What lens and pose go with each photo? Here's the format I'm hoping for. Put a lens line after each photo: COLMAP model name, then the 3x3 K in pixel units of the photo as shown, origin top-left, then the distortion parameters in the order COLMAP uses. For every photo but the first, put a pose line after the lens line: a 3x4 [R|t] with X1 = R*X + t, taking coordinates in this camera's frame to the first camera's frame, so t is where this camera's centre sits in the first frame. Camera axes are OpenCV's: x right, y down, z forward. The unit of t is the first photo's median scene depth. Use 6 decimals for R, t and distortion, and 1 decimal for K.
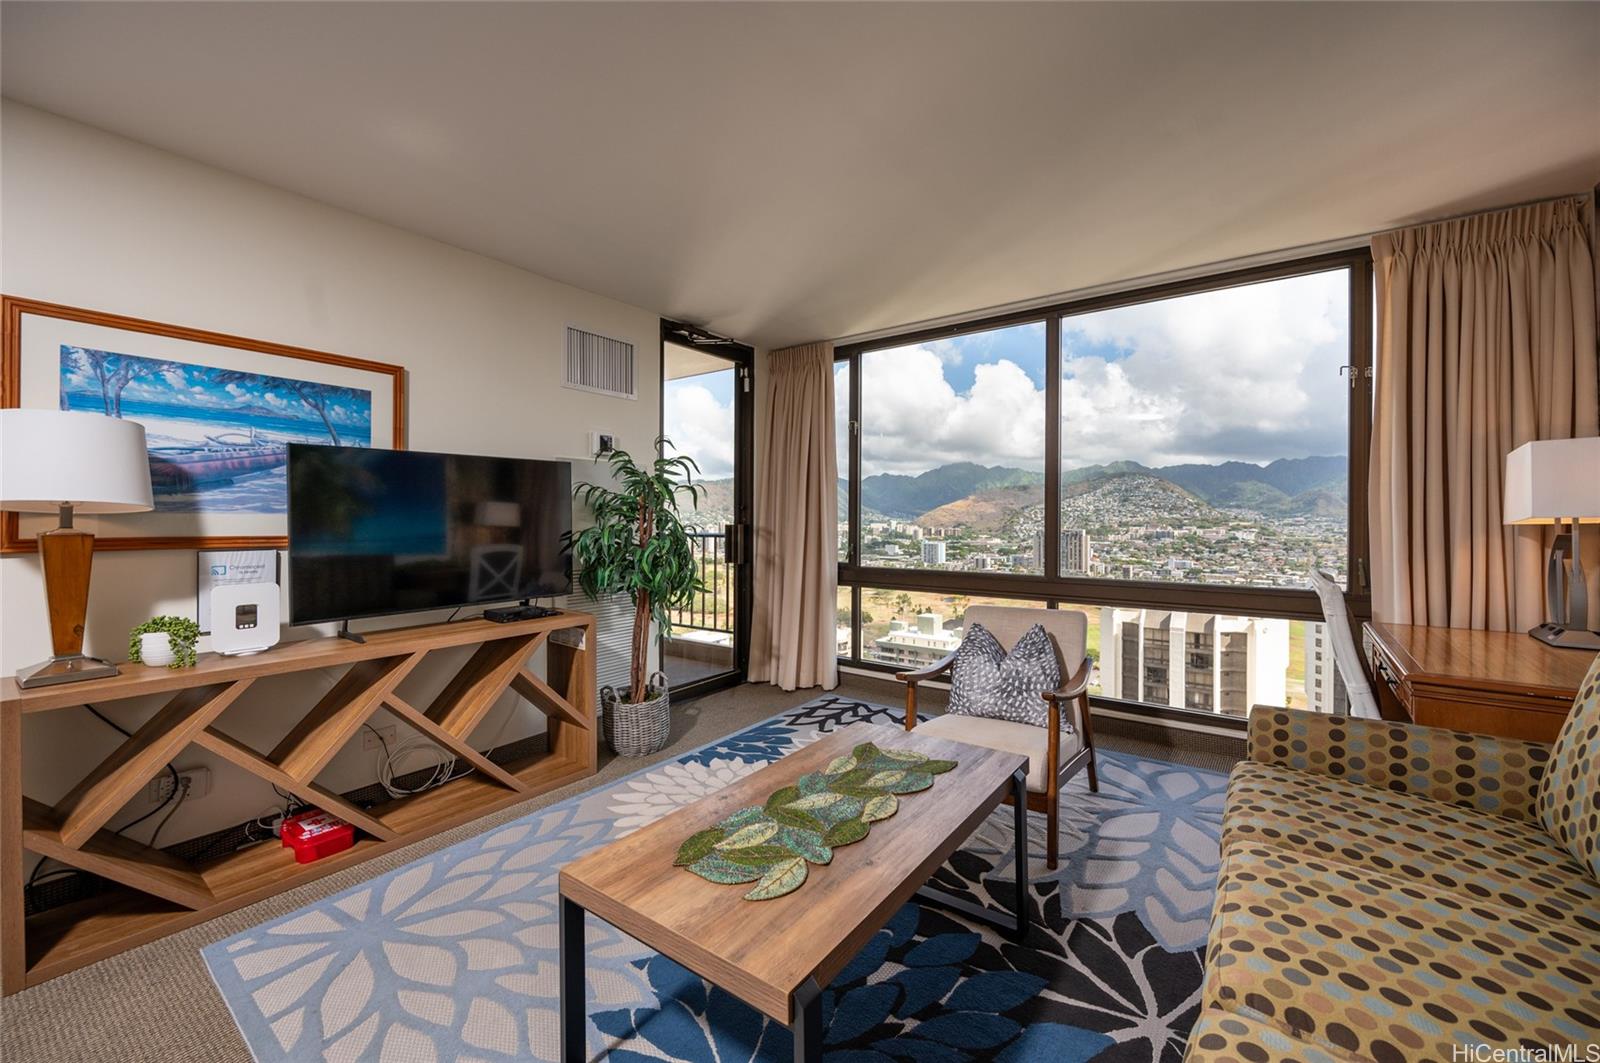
lens RADIAL K [[641.9, 0, 800.0], [0, 641.9, 531.5], [0, 0, 1]] dist [0.000792, 0.000112]
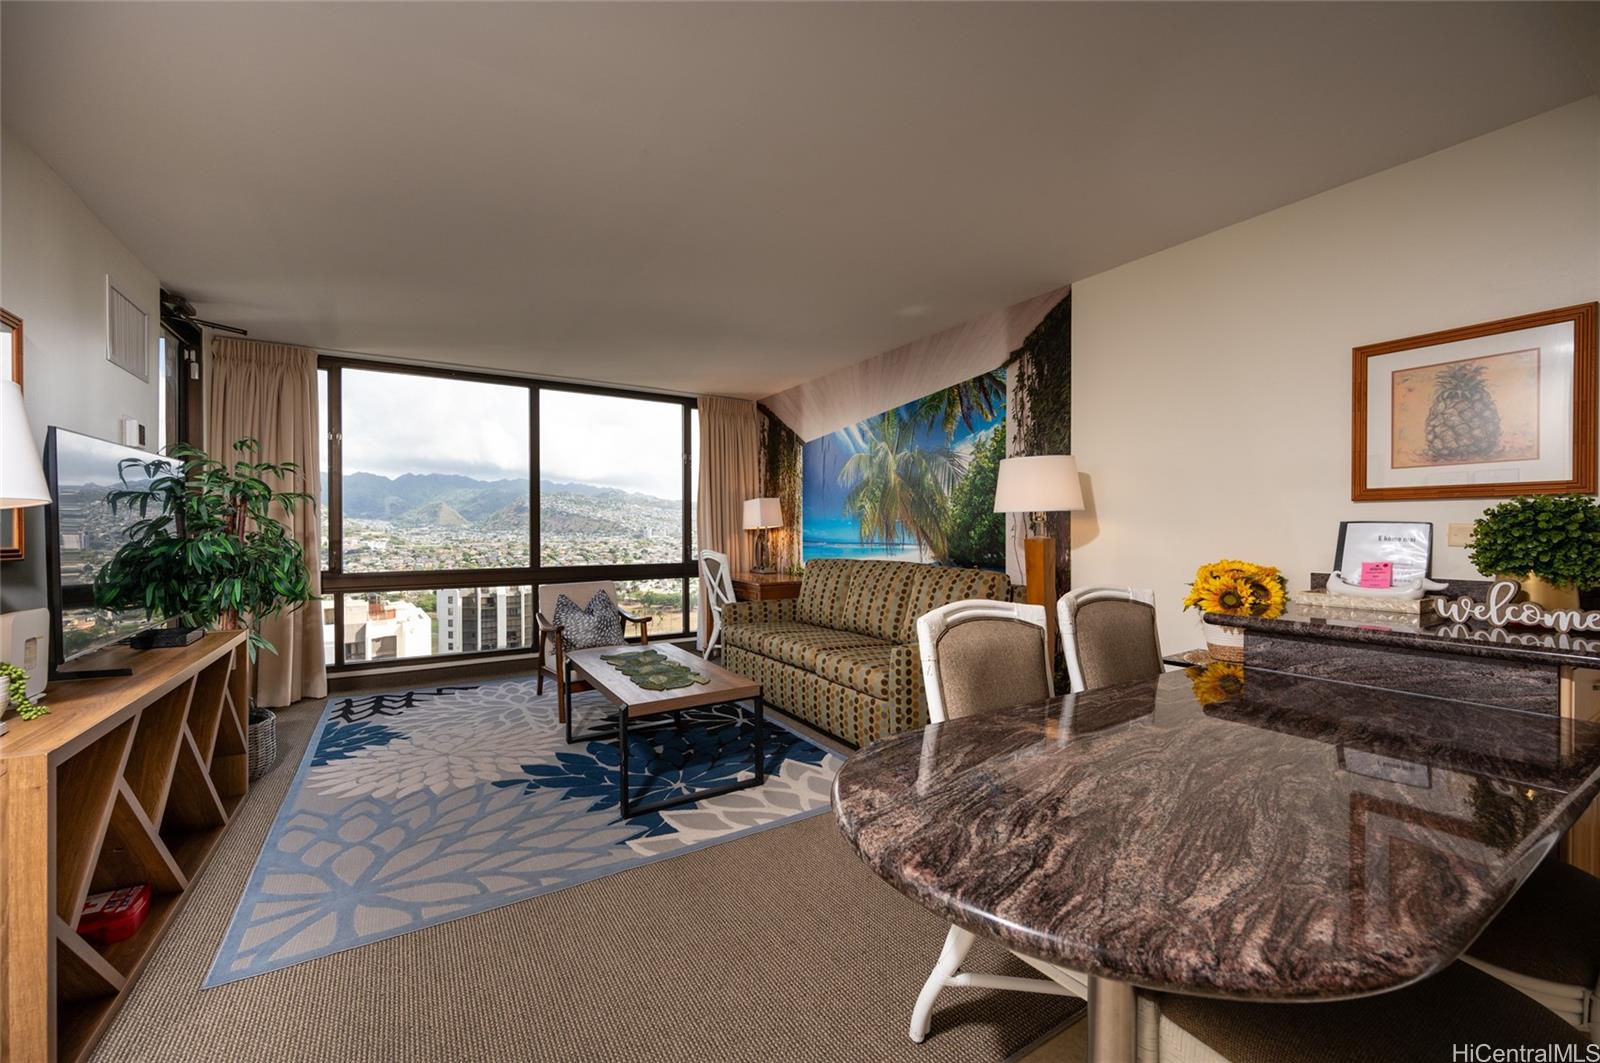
lens RADIAL K [[641.9, 0, 800.0], [0, 641.9, 531.5], [0, 0, 1]] dist [0.000792, 0.000112]
pose [[0.364180, -0.006326, 0.931307, -0.629974], [0.020481, 0.999789, -0.001218, 0.004529], [-0.931103, 0.019518, 0.364233, -0.065690]]
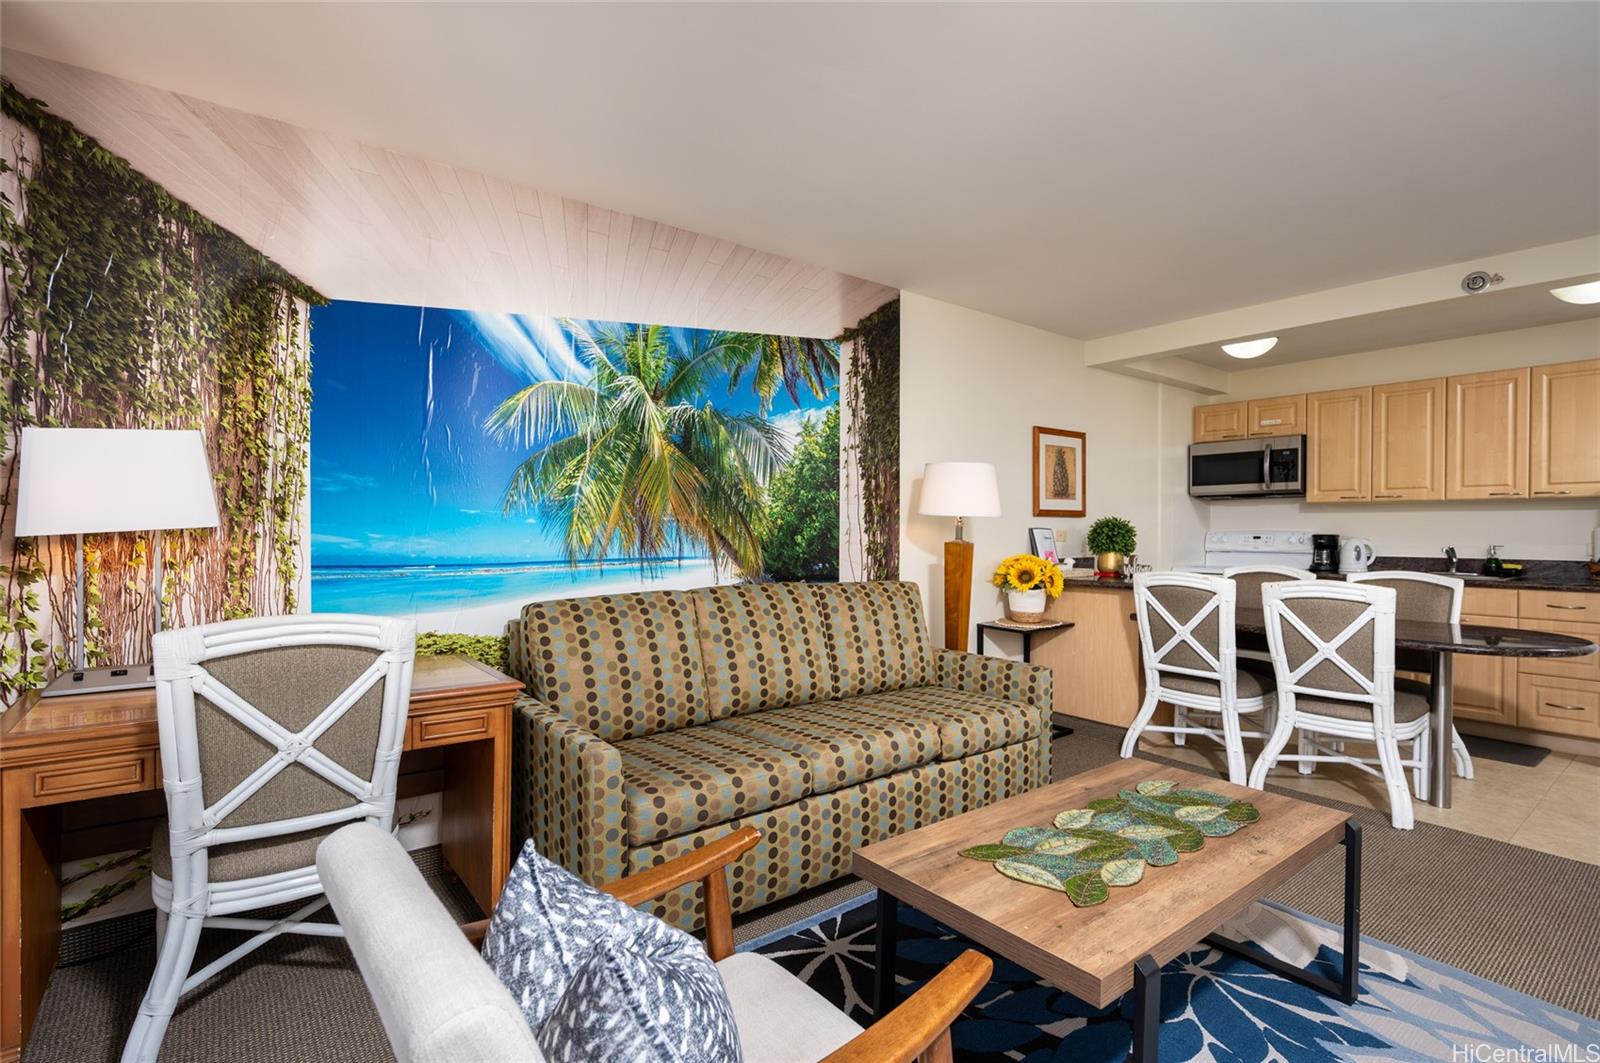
lens RADIAL K [[758.9, 0, 818.4], [0, 758.9, 531.7], [0, 0, 1]] dist [0.002166, -0.000424]
pose [[-0.967923, -0.006483, 0.251164, 0.081416], [-0.000145, 0.999681, 0.025245, -0.017477], [-0.251248, 0.024398, -0.967615, 0.839079]]
